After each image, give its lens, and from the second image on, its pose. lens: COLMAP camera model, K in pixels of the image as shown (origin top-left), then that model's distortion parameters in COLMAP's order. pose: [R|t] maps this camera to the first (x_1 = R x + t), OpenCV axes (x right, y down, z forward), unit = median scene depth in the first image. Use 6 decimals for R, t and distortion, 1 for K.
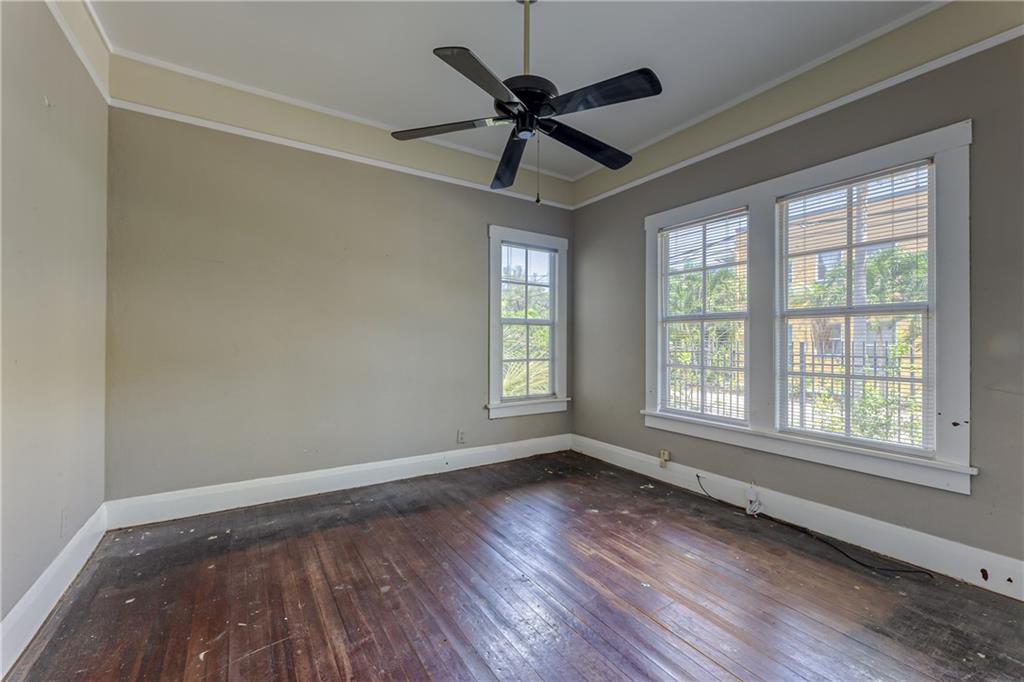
lens RADIAL K [[422.9, 0, 505.1], [0, 422.9, 339.0], [0, 0, 1]] dist [-0.001691, -0.000116]
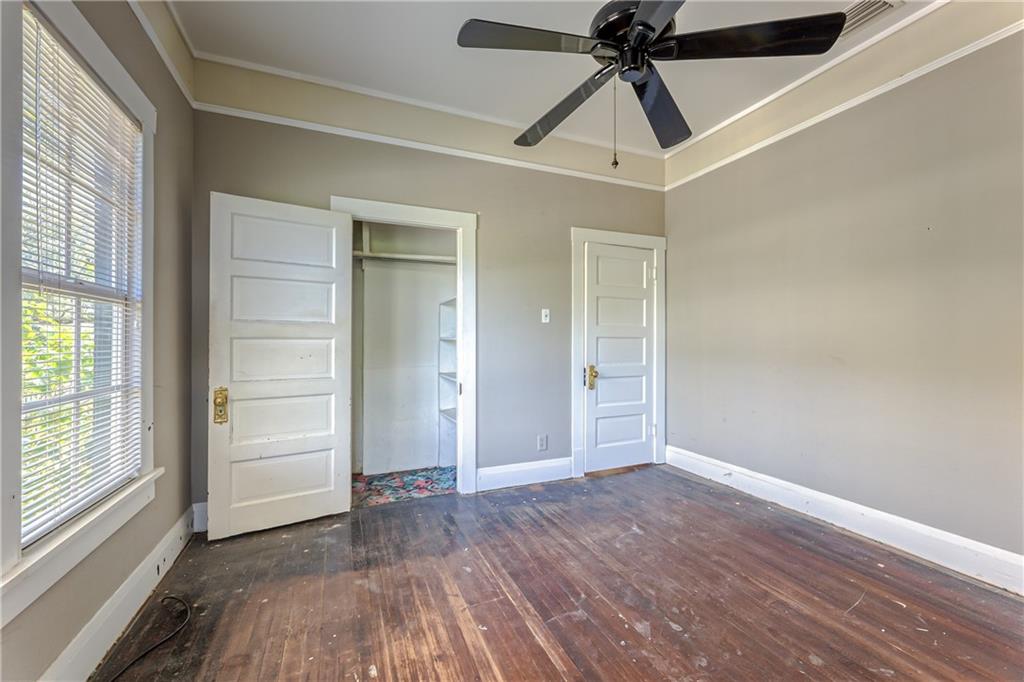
lens RADIAL K [[422.9, 0, 505.1], [0, 422.9, 339.0], [0, 0, 1]] dist [-0.001691, -0.000116]
pose [[-0.986152, 0.000189, 0.165843, 0.158249], [-0.001312, 0.999959, -0.008942, 0.012990], [-0.165838, -0.009036, -0.986112, 1.971005]]
